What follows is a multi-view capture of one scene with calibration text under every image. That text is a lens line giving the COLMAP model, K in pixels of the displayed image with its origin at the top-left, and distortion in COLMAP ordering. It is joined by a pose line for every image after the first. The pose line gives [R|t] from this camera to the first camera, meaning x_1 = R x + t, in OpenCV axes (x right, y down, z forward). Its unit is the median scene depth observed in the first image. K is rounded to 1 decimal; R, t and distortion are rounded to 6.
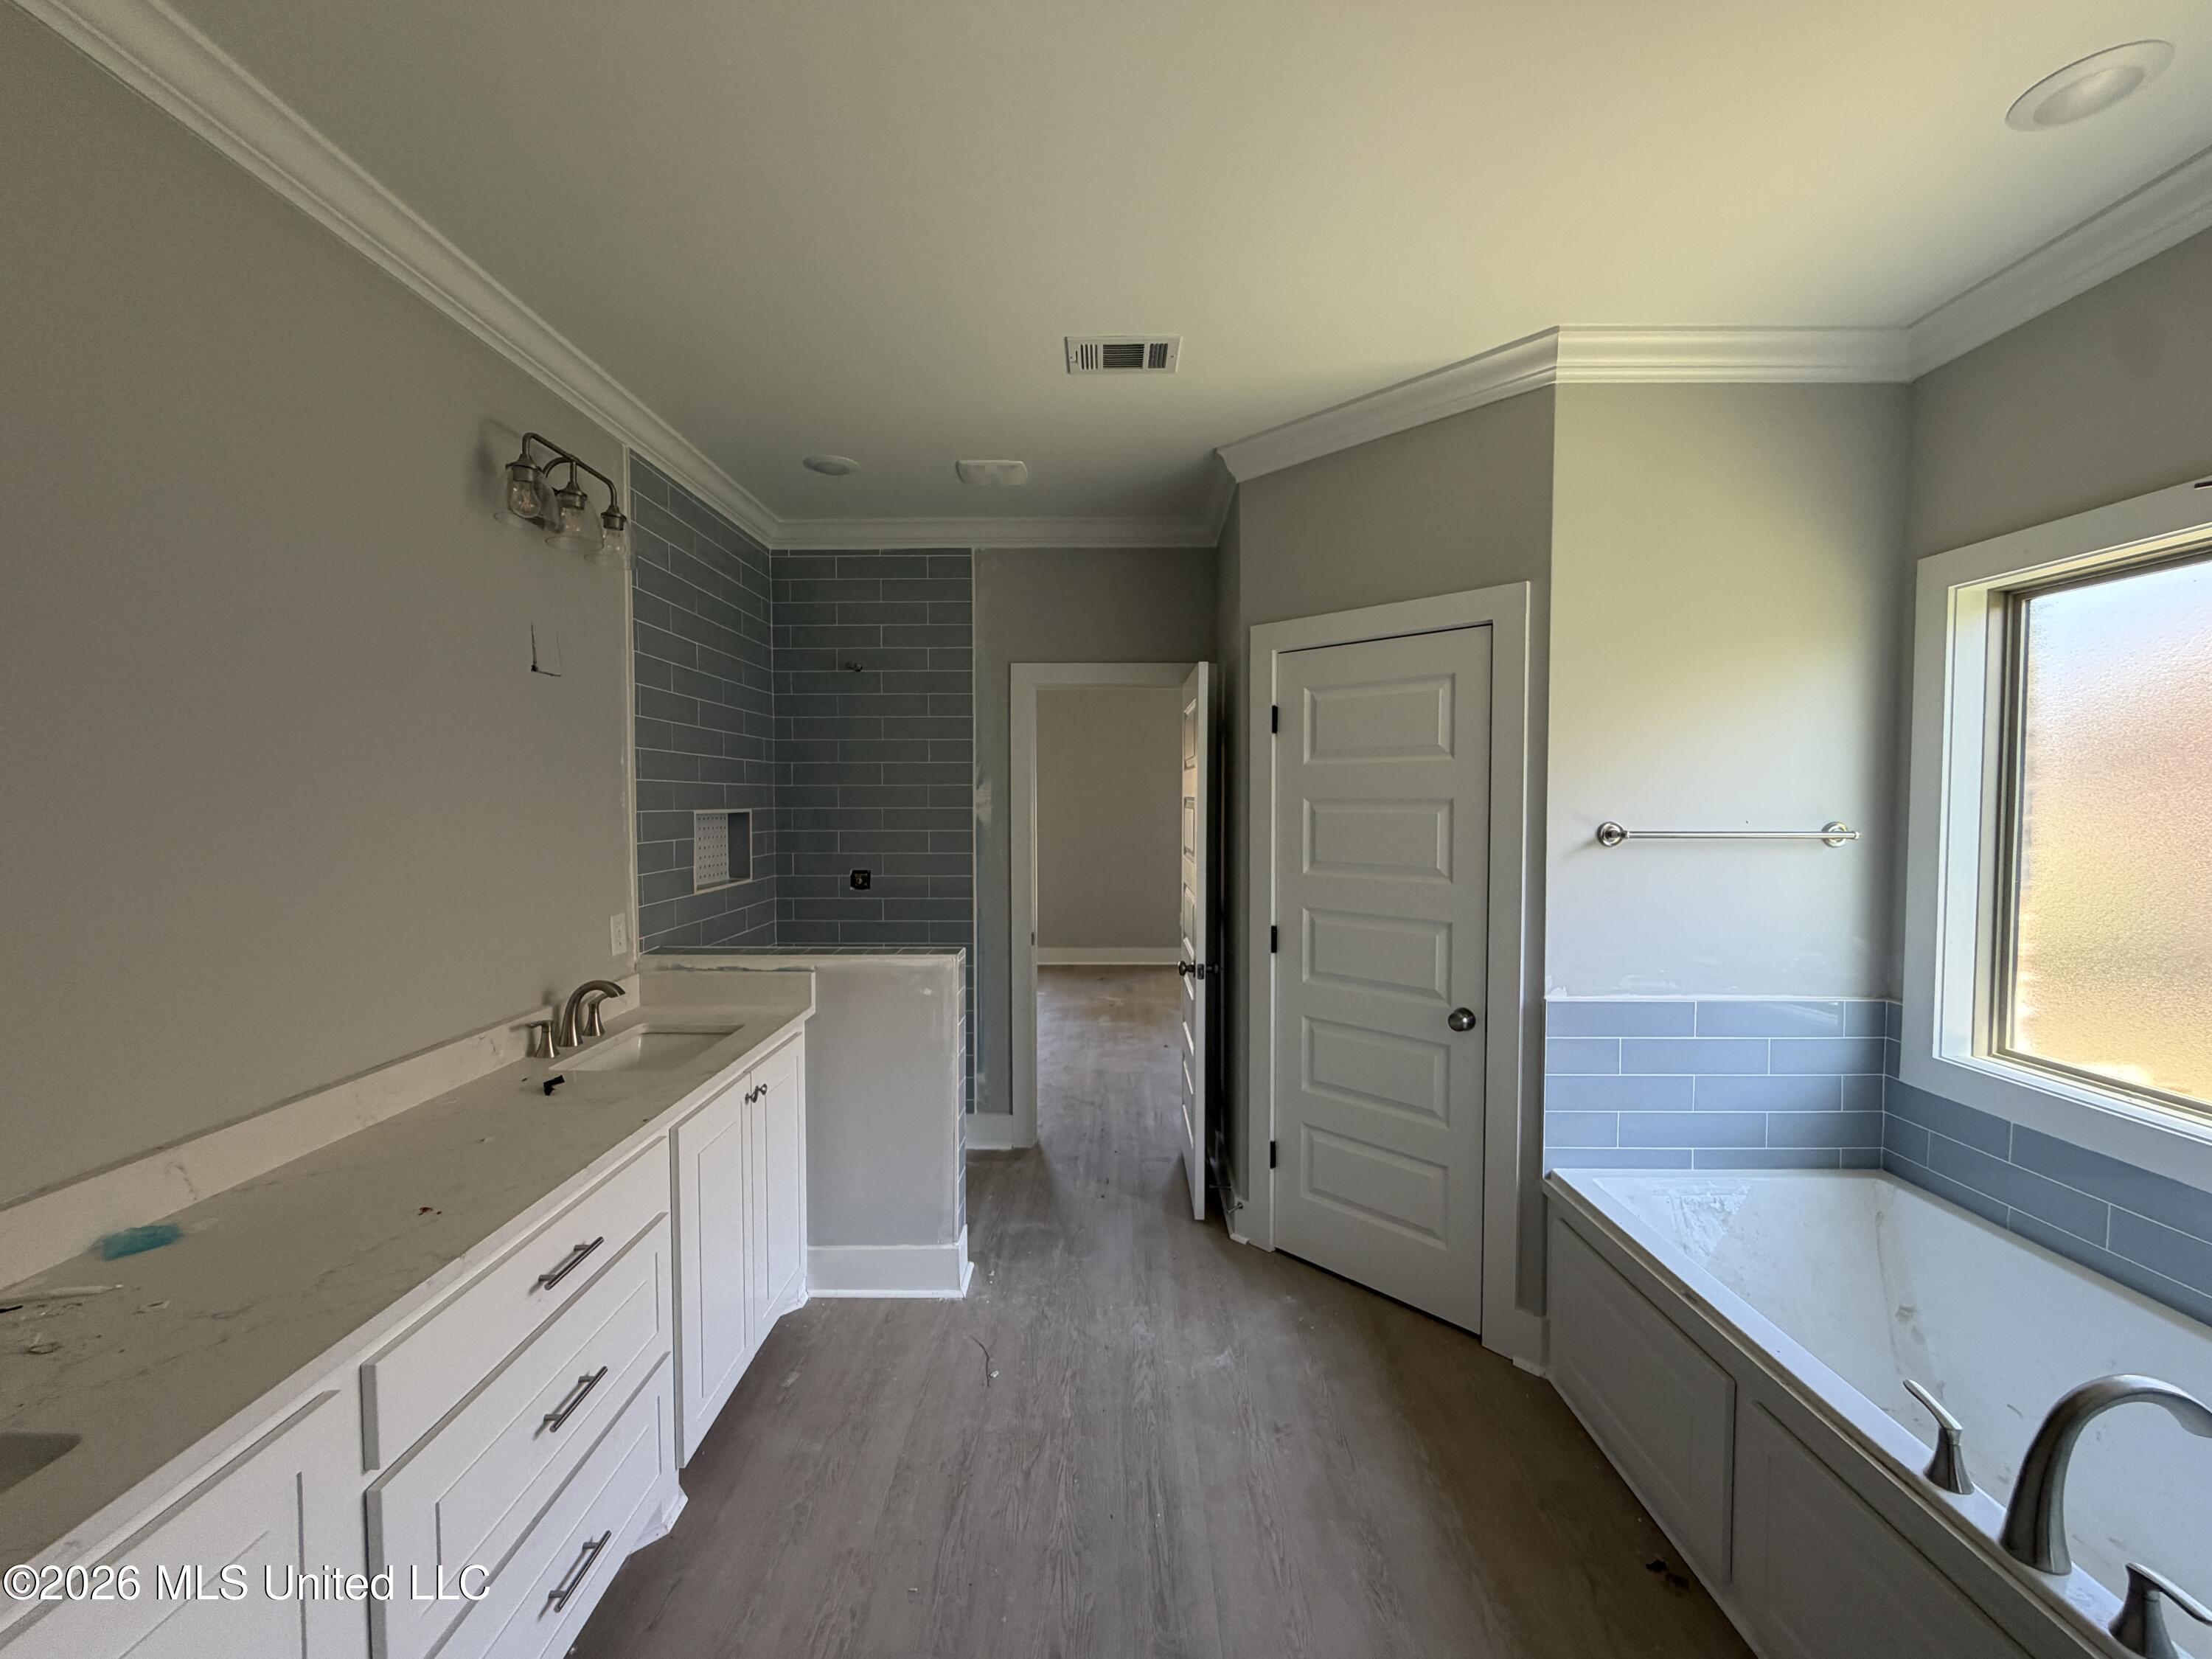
lens RADIAL K [[883.0, 0, 1099.2], [0, 883.0, 829.2], [0, 0, 1]] dist [-0.002732, 0.000563]
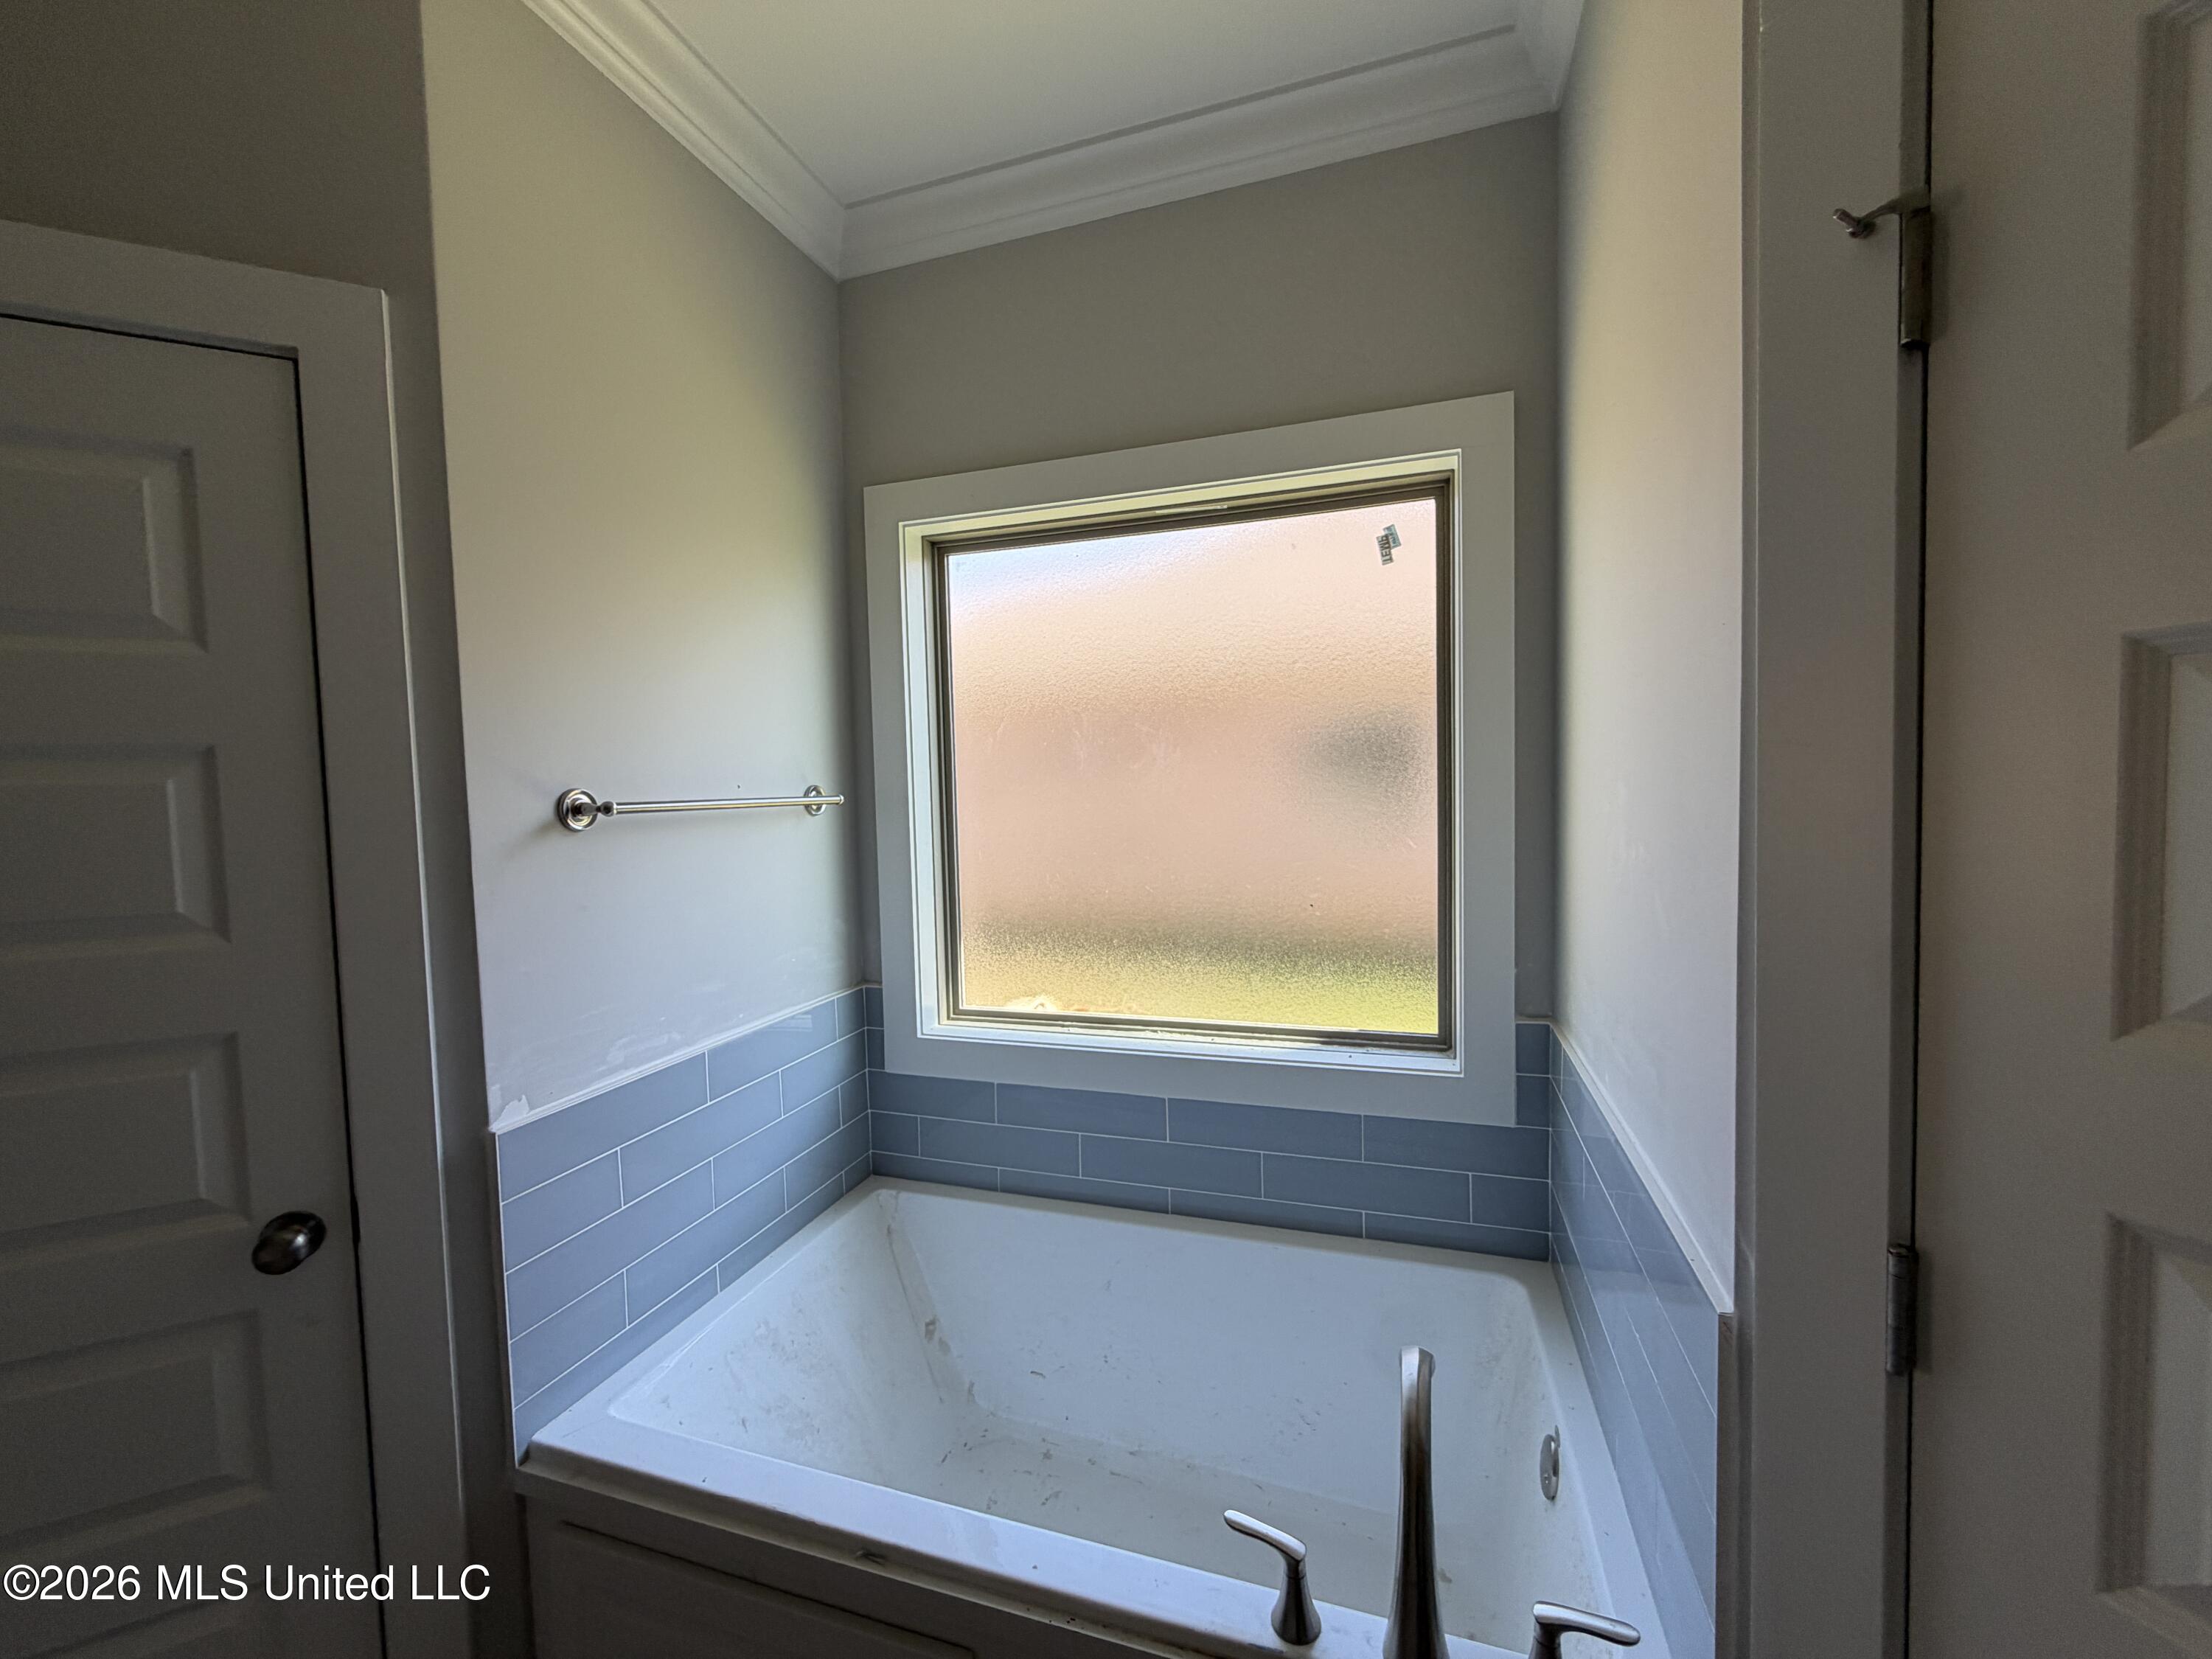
lens RADIAL K [[883.0, 0, 1101.1], [0, 883.0, 829.7], [0, 0, 1]] dist [-0.002732, 0.000563]
pose [[0.309166, -0.056880, 0.949306, 0.136771], [0.060731, 0.997353, 0.039980, 0.016524], [-0.949067, 0.045292, 0.311802, 0.498177]]
